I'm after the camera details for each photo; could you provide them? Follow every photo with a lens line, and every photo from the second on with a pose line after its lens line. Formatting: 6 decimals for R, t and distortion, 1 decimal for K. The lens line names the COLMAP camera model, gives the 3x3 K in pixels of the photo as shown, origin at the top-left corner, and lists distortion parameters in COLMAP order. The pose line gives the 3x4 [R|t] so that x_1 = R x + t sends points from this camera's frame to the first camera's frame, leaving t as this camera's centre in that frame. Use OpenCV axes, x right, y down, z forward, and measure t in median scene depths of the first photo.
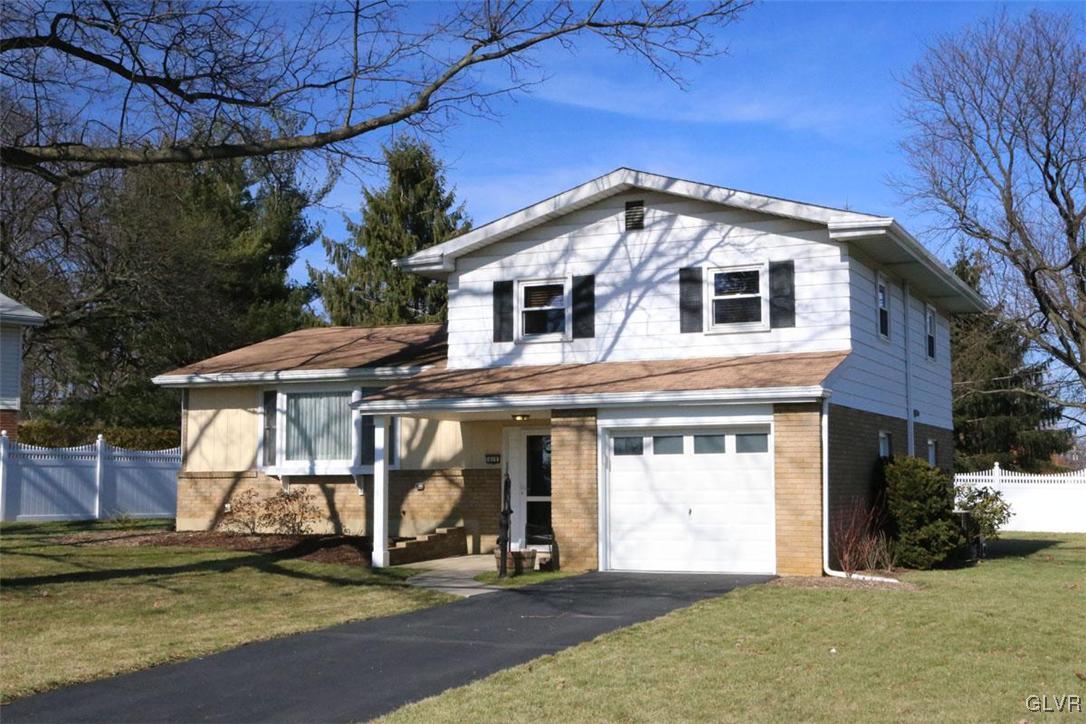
lens RADIAL K [[1392.1, 0, 538.3], [0, 1392.1, 367.9], [0, 0, 1]] dist [0.006995, 0.000000]
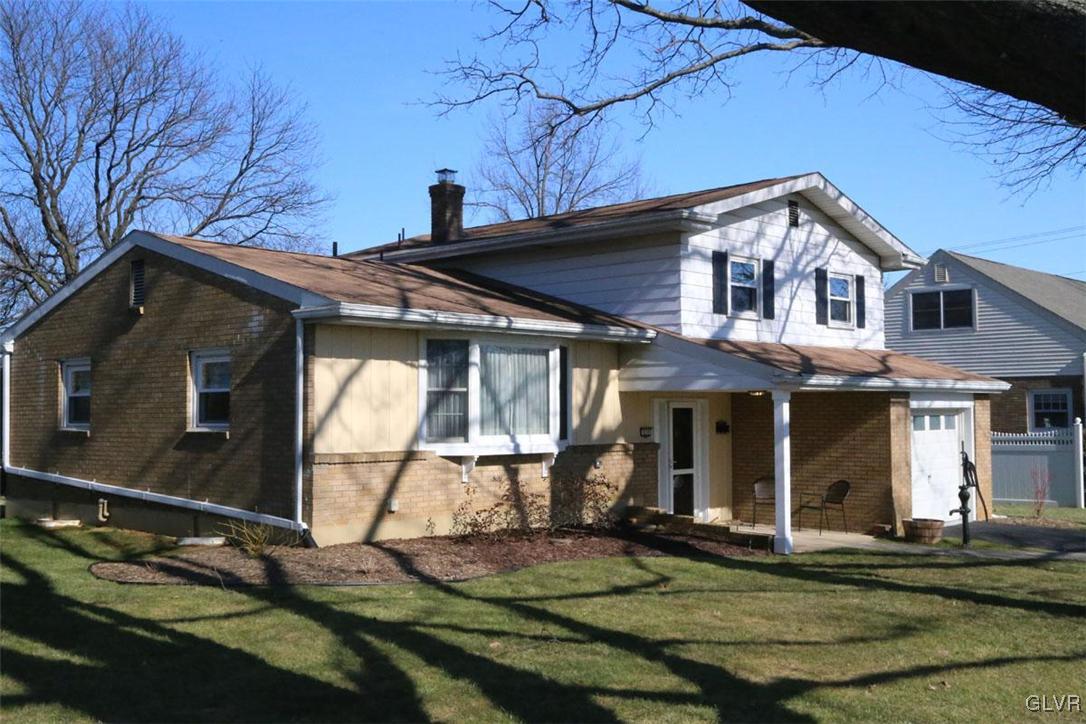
lens RADIAL K [[1173.7, 0, 549.6], [0, 1173.7, 362.5], [0, 0, 1]] dist [-0.010174, 0.000000]
pose [[0.340214, 0.044934, 0.939274, -0.865296], [-0.076622, 0.996861, -0.019935, 0.042666], [-0.937221, -0.065187, 0.342589, 0.851293]]
